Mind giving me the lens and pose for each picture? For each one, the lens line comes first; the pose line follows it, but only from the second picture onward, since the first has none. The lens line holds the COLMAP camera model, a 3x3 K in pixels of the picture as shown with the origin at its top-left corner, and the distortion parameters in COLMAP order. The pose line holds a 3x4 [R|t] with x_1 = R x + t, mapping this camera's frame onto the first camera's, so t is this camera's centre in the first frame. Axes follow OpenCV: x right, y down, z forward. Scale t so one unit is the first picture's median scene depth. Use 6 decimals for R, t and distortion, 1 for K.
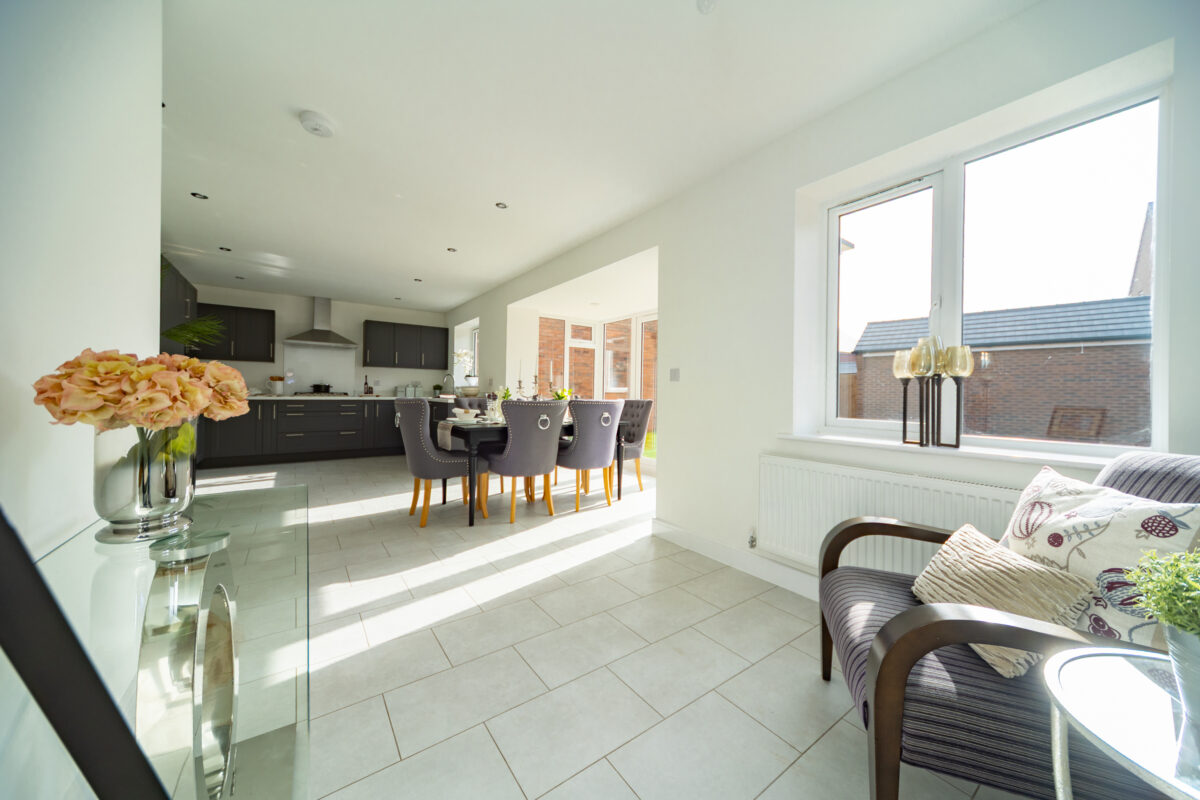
lens RADIAL K [[413.7, 0, 598.2], [0, 413.7, 396.9], [0, 0, 1]] dist [0.003205, 0.000142]
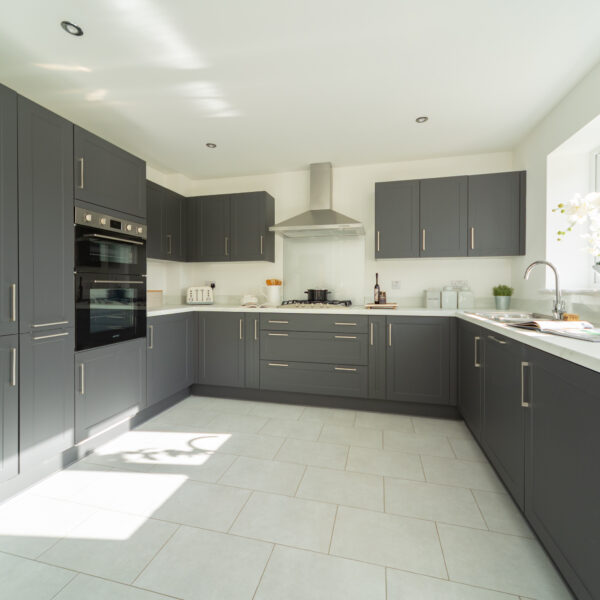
lens RADIAL K [[314.5, 0, 301.8], [0, 314.5, 293.7], [0, 0, 1]] dist [-0.002044, 0.002166]
pose [[0.641143, 0.001446, -0.767420, -0.278190], [0.001755, 0.999993, 0.003351, -0.023828], [0.767420, -0.003495, 0.641136, 0.626006]]
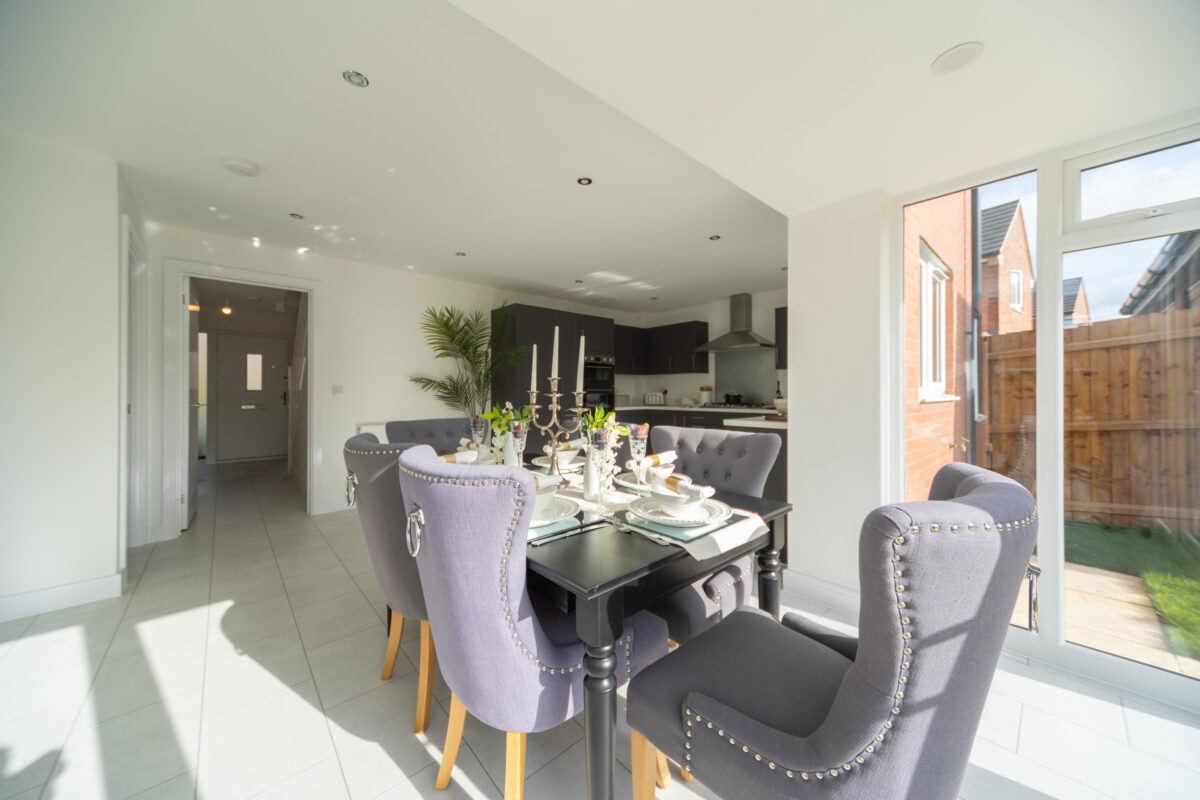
lens RADIAL K [[413.7, 0, 603.5], [0, 413.7, 392.0], [0, 0, 1]] dist [0.003205, 0.000142]
pose [[0.106940, -0.014721, -0.994156, 0.166249], [-0.003853, 0.999877, -0.015220, -0.019598], [0.994258, 0.005458, 0.106871, 0.612814]]
